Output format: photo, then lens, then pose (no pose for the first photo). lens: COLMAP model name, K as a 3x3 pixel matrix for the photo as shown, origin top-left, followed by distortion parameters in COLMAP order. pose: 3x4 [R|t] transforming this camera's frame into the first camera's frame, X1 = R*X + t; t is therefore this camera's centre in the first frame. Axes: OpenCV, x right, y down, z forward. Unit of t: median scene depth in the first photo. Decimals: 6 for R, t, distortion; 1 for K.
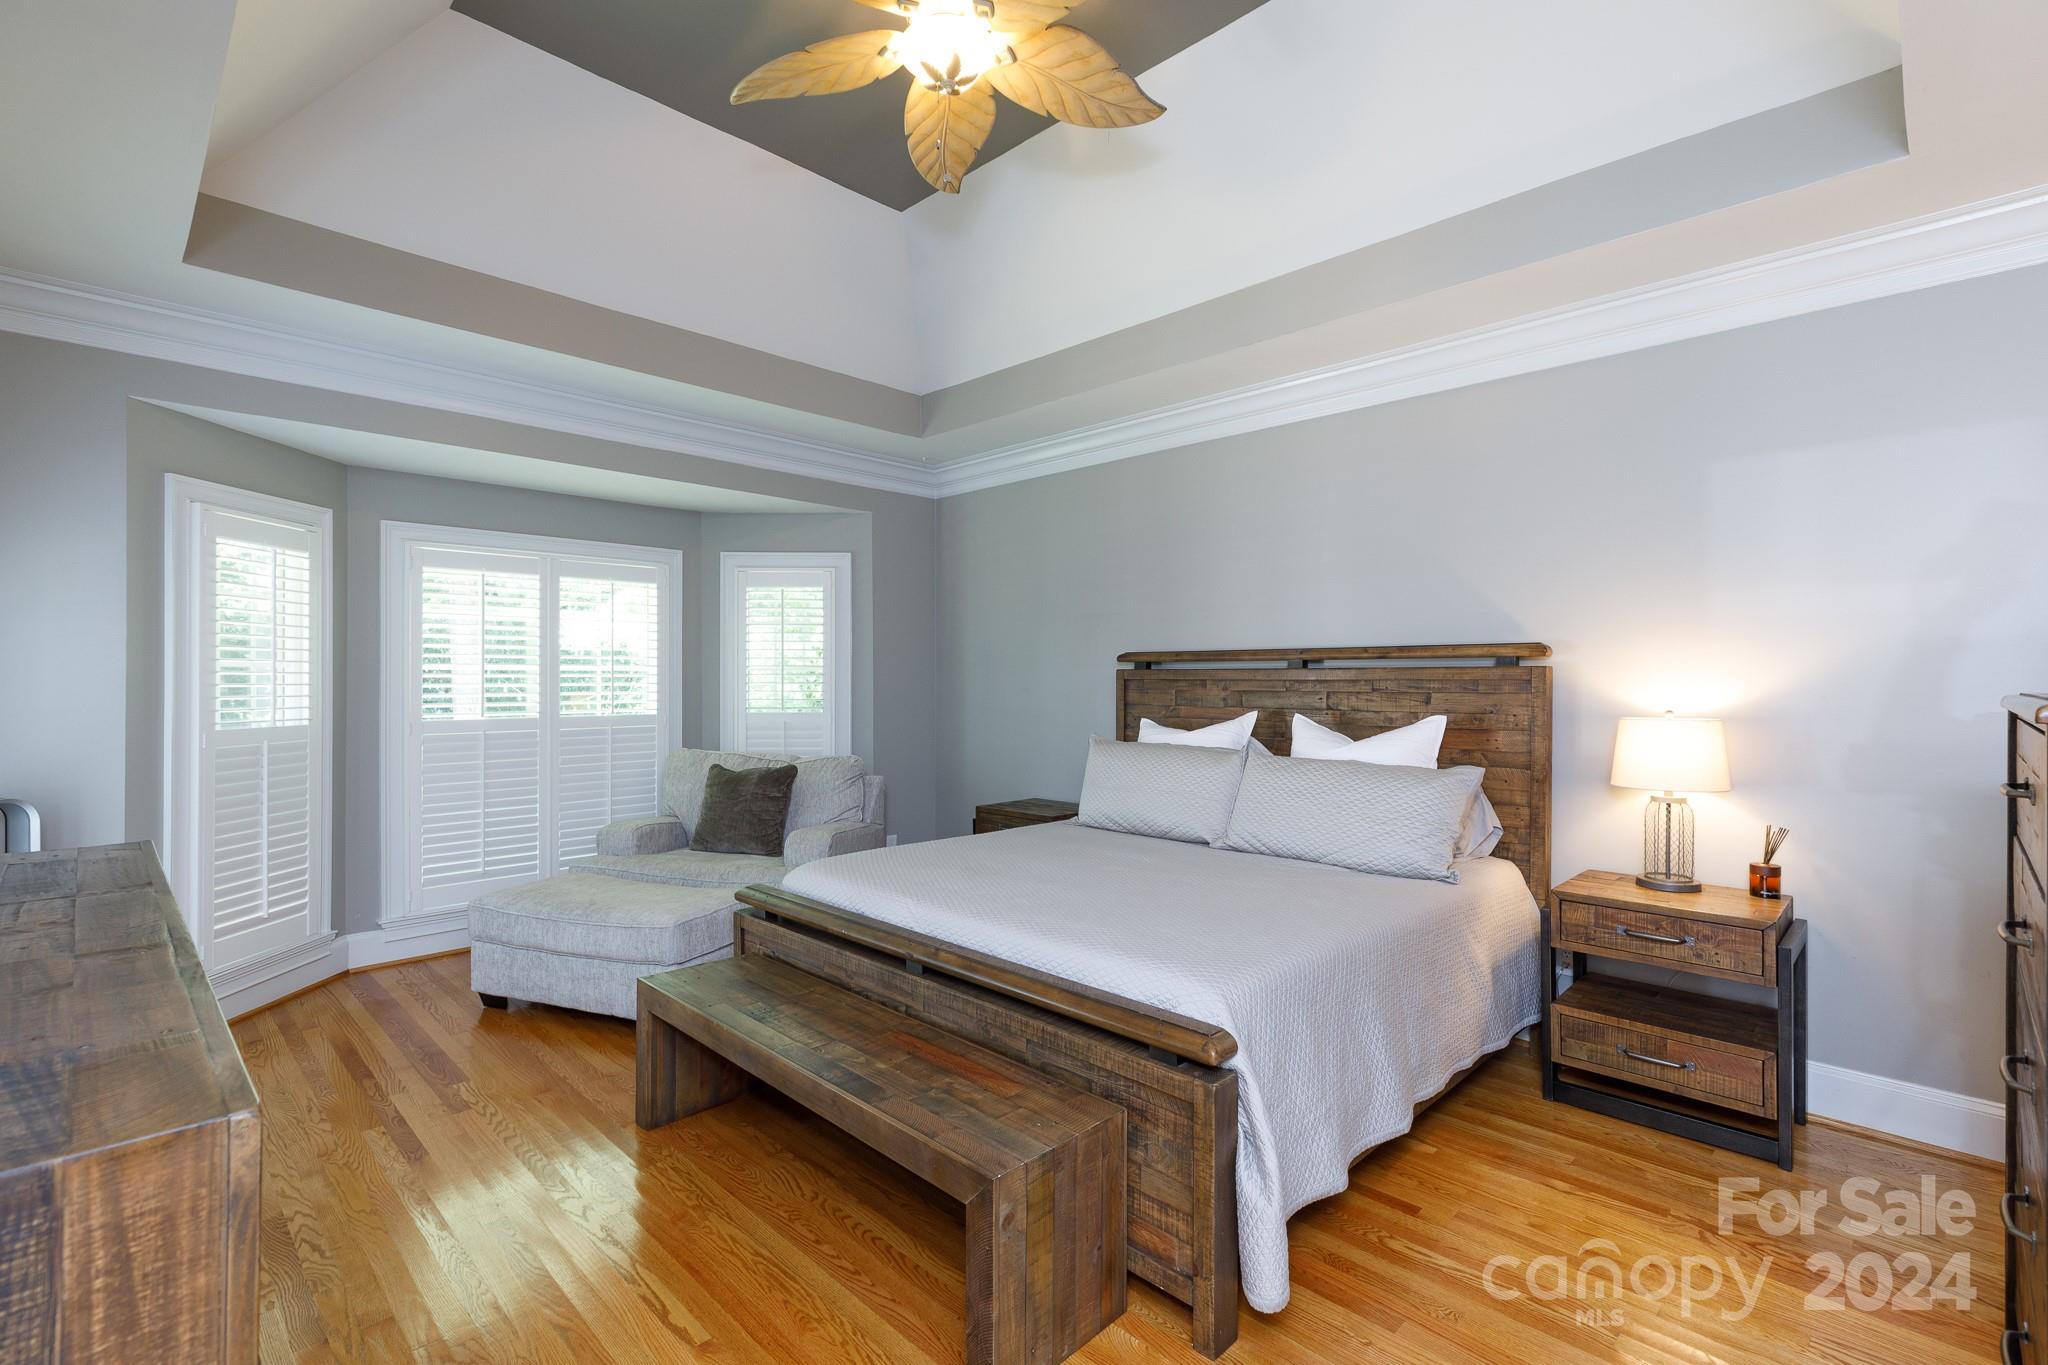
lens RADIAL K [[919.4, 0, 1030.1], [0, 919.4, 678.0], [0, 0, 1]] dist [0.001287, 0.000156]
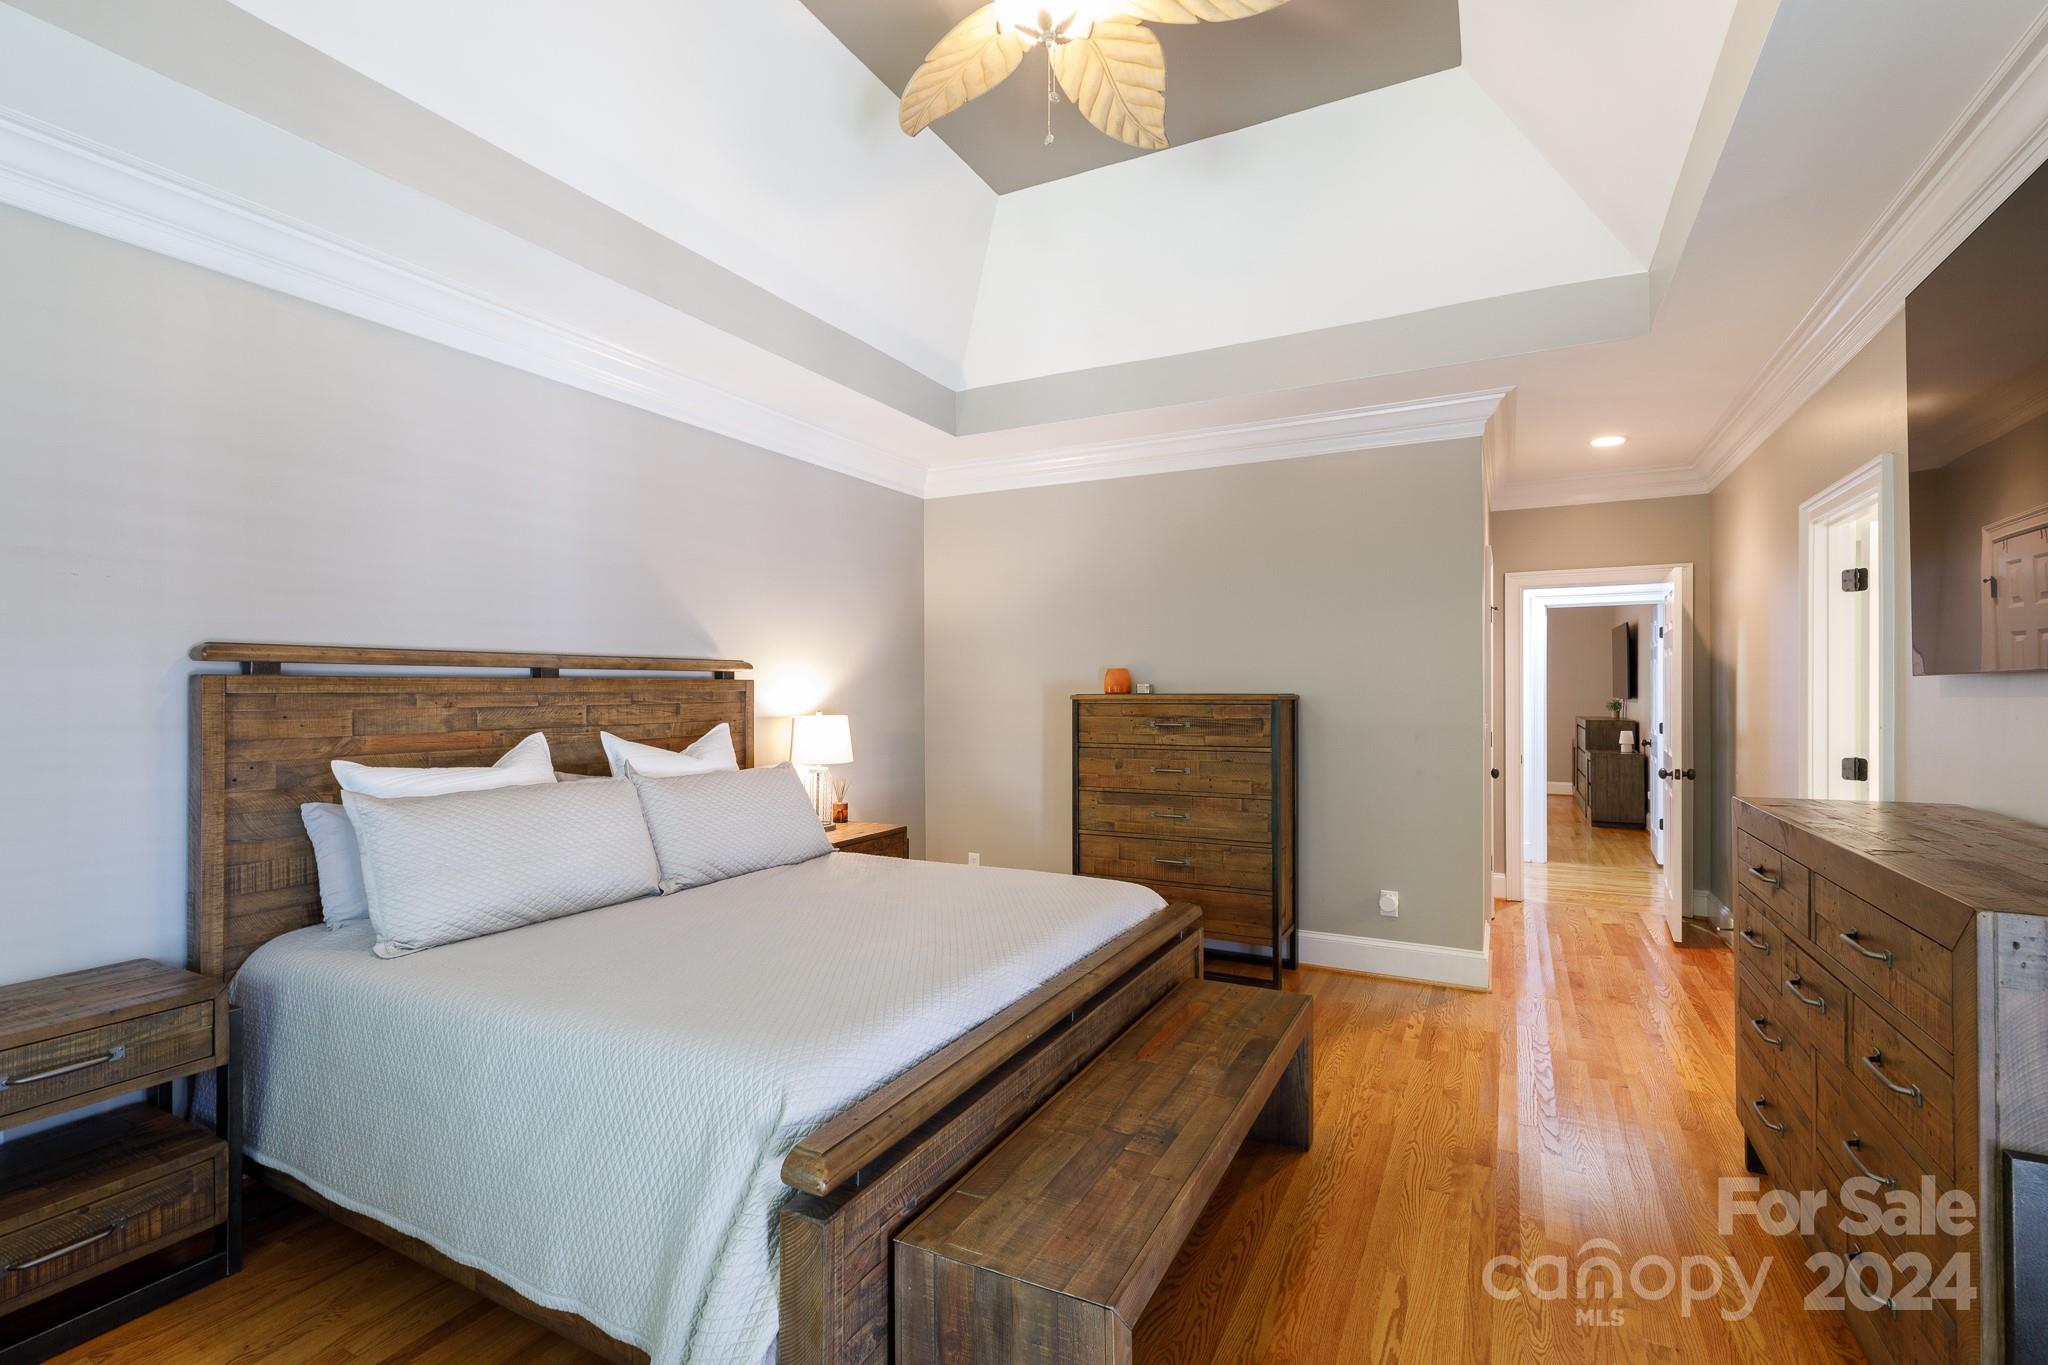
lens RADIAL K [[919.4, 0, 1030.1], [0, 919.4, 678.0], [0, 0, 1]] dist [0.001287, 0.000156]
pose [[-0.291496, 0.011050, 0.956508, -0.660479], [0.000977, 0.999936, -0.011254, -0.001069], [-0.956572, -0.002346, -0.291488, 0.883802]]
